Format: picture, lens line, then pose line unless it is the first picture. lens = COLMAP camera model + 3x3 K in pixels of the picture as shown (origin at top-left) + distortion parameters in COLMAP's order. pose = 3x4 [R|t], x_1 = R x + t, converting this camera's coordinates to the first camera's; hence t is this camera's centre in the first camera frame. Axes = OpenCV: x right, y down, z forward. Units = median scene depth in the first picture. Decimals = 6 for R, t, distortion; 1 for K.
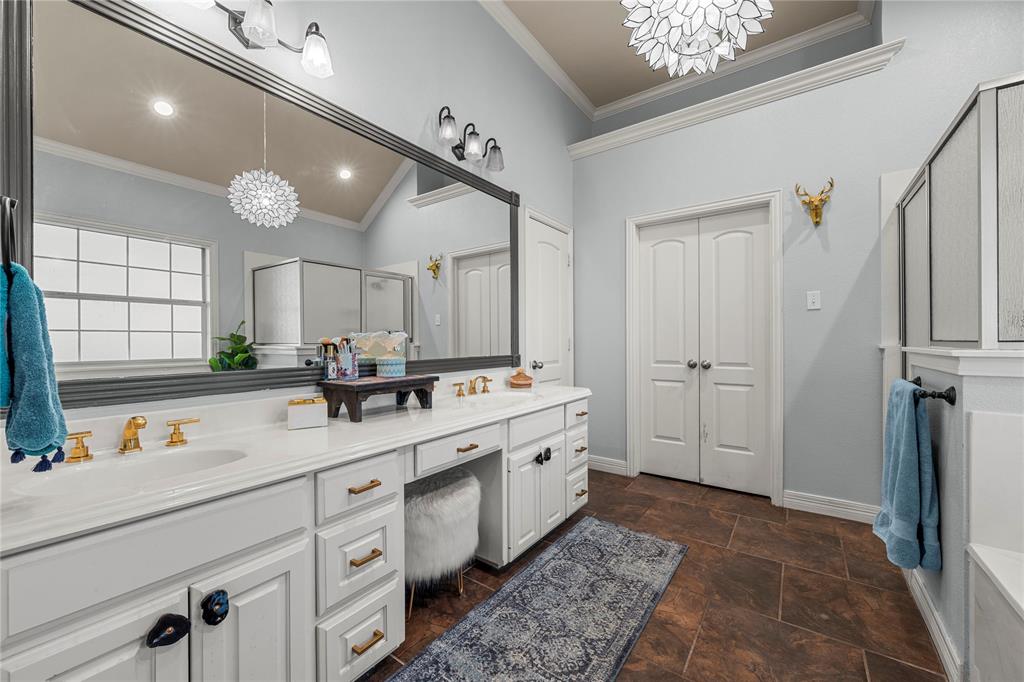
lens RADIAL K [[399.2, 0, 512.2], [0, 399.2, 342.9], [0, 0, 1]] dist [-0.000063, -0.000663]
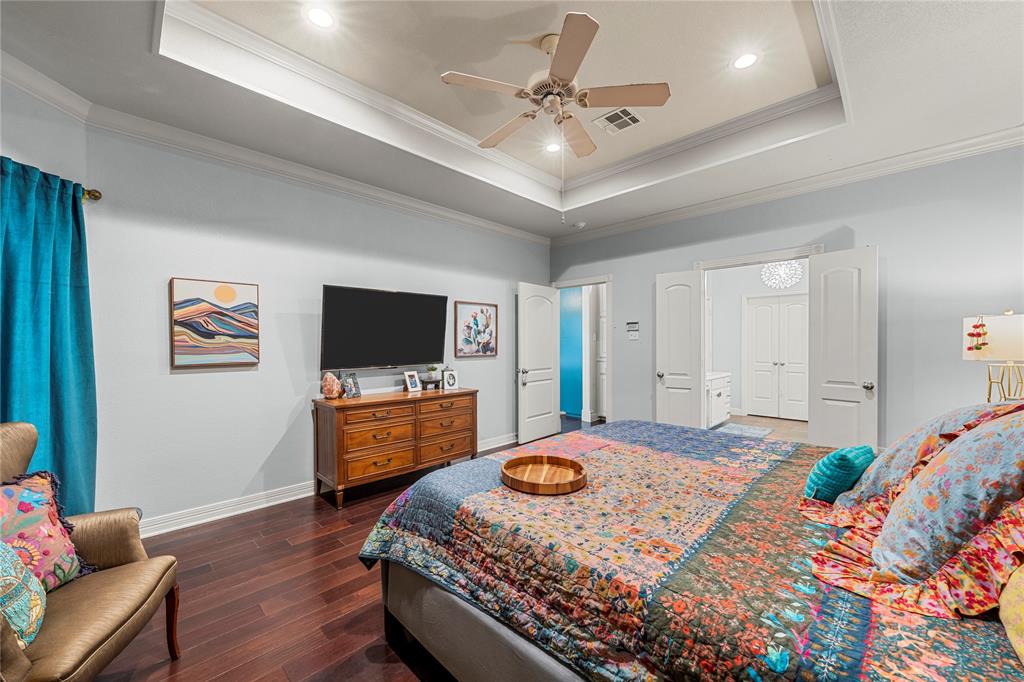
lens RADIAL K [[399.2, 0, 512.2], [0, 399.2, 342.9], [0, 0, 1]] dist [-0.000063, -0.000663]
pose [[0.989179, -0.000193, -0.146712, -1.049277], [-0.000425, 0.999991, -0.004182, -0.075989], [0.146711, 0.004199, 0.989170, -2.209977]]
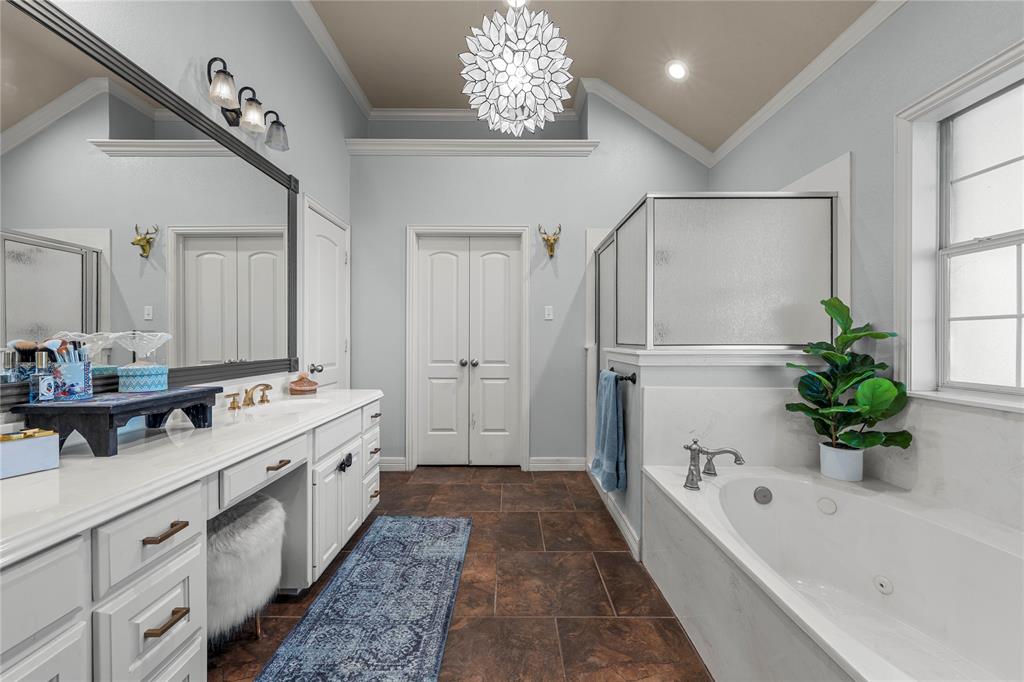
lens RADIAL K [[399.2, 0, 512.2], [0, 399.2, 342.9], [0, 0, 1]] dist [-0.000063, -0.000663]
pose [[0.809386, 0.001001, 0.587277, -0.177410], [-0.002244, 0.999997, 0.001389, -0.009464], [-0.587273, -0.002442, 0.809385, -0.021396]]
